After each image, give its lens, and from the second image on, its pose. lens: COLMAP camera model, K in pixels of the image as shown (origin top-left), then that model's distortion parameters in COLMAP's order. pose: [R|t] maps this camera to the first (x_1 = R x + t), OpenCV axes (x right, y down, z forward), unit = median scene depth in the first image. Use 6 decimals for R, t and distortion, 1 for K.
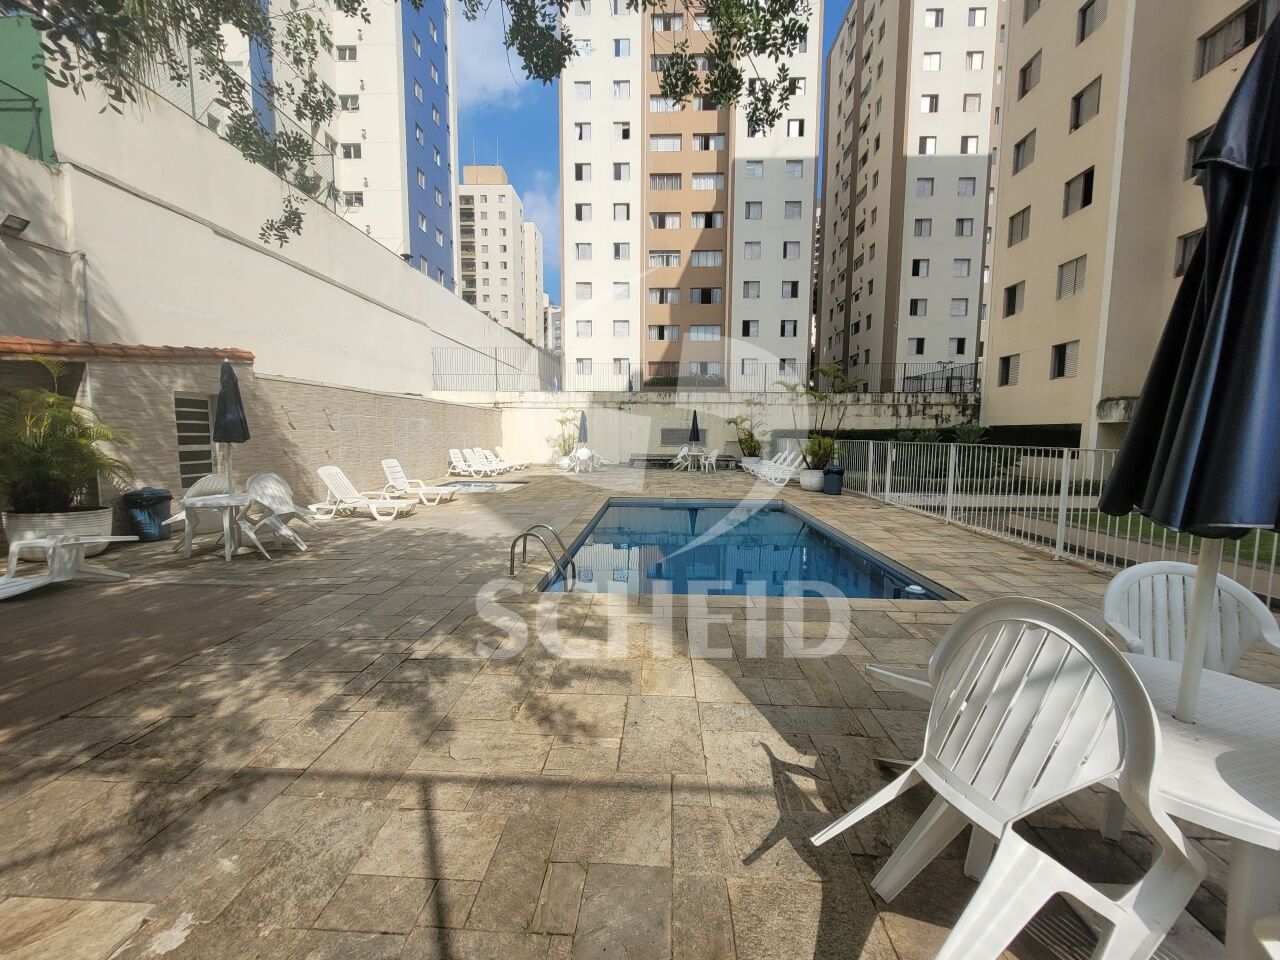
lens RADIAL K [[505.9, 0, 642.2], [0, 505.9, 480.2], [0, 0, 1]] dist [0.001961, -0.000226]
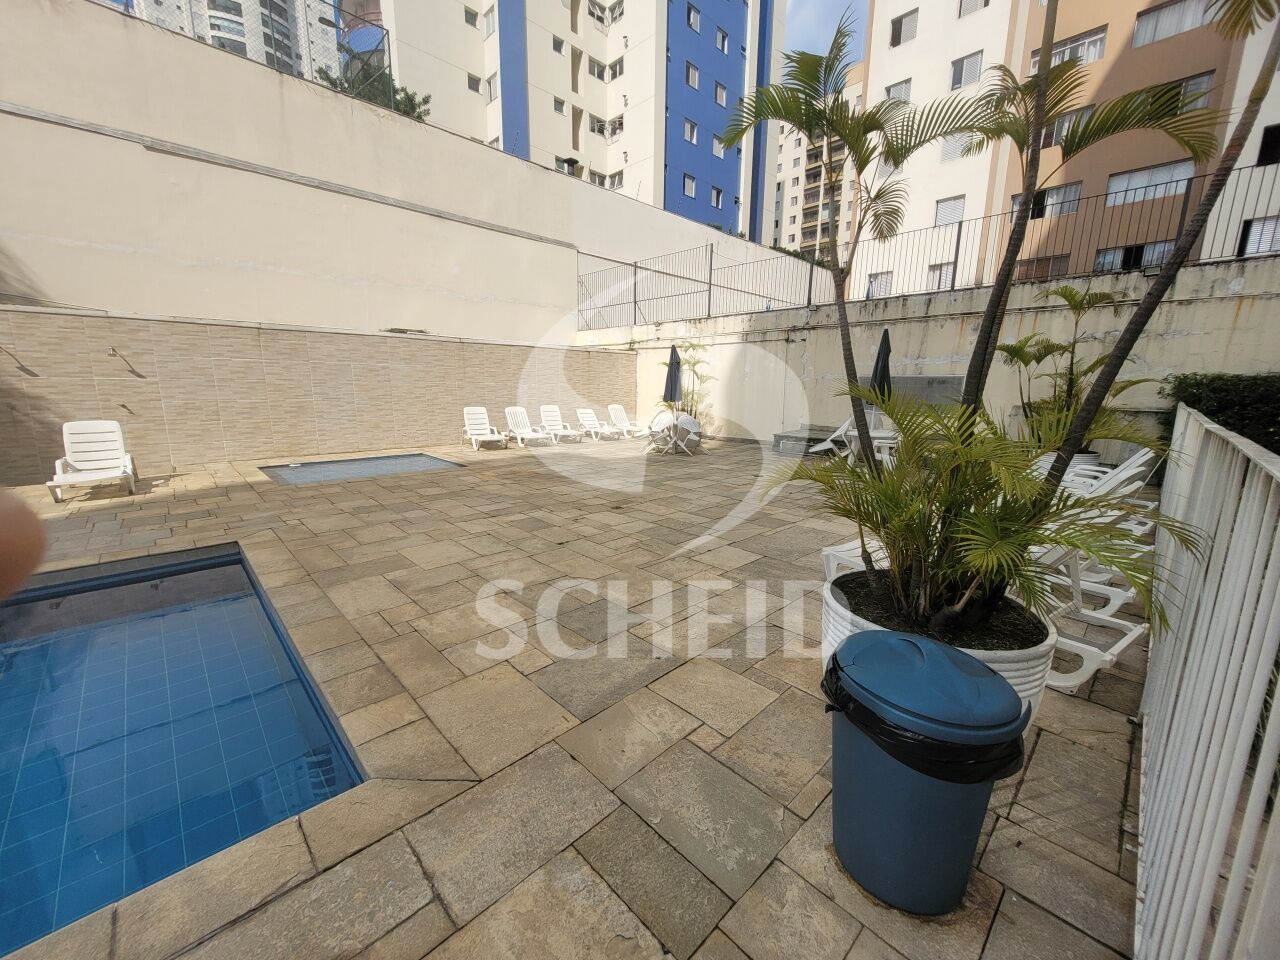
lens RADIAL K [[505.9, 0, 641.9], [0, 505.9, 480.8], [0, 0, 1]] dist [0.001961, -0.000226]
pose [[0.727222, 0.130772, -0.673830, 0.230059], [-0.069844, 0.990686, 0.116887, -0.044342], [0.682840, -0.037939, 0.729582, 0.486329]]
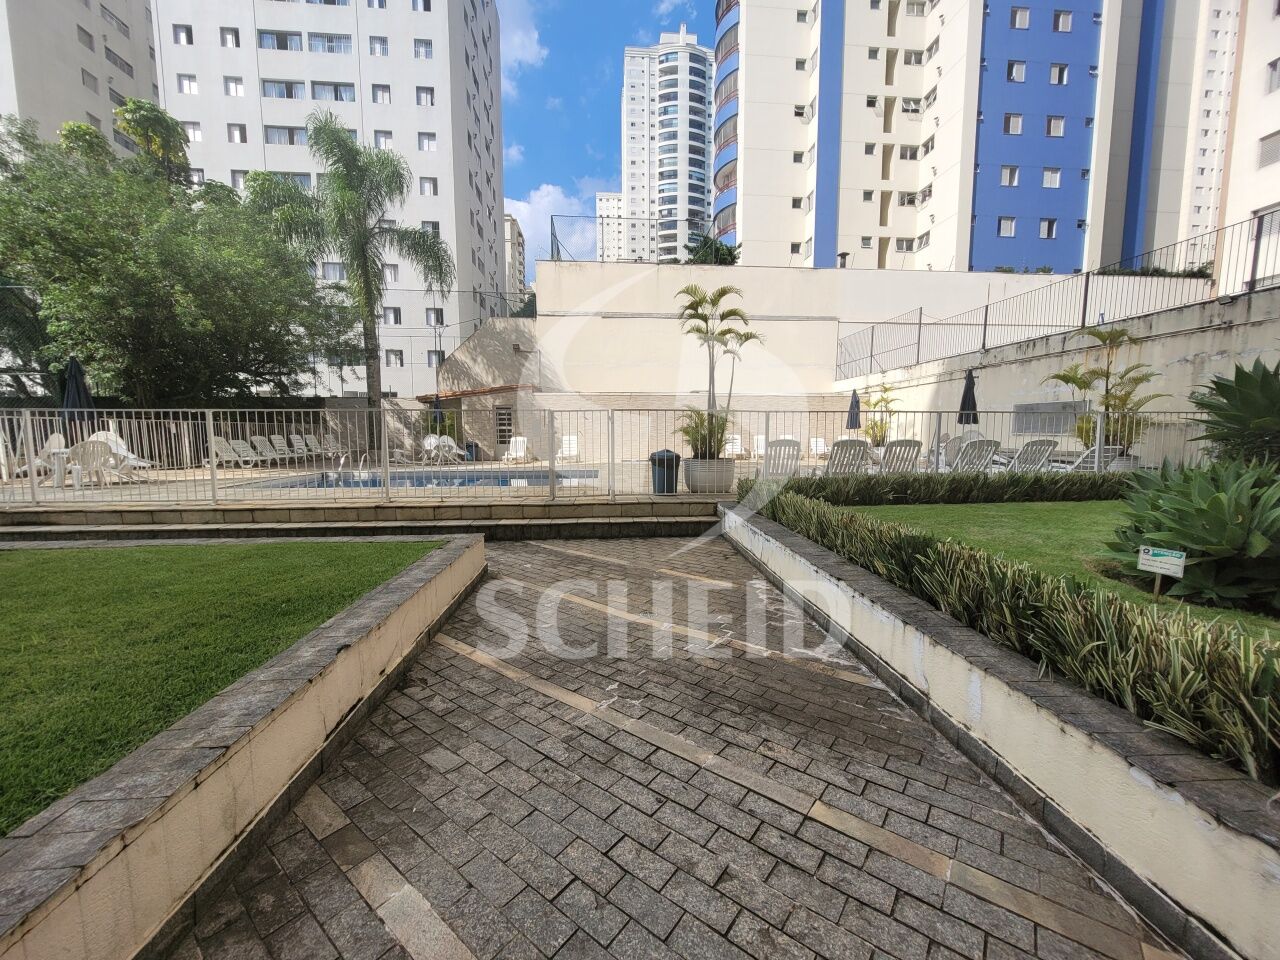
lens RADIAL K [[505.9, 0, 642.0], [0, 505.9, 480.6], [0, 0, 1]] dist [0.001961, -0.000226]
pose [[0.126787, 0.088817, -0.987946, 0.582001], [-0.087265, 0.993120, 0.078083, -0.021888], [0.988084, 0.076313, 0.133665, 0.494602]]
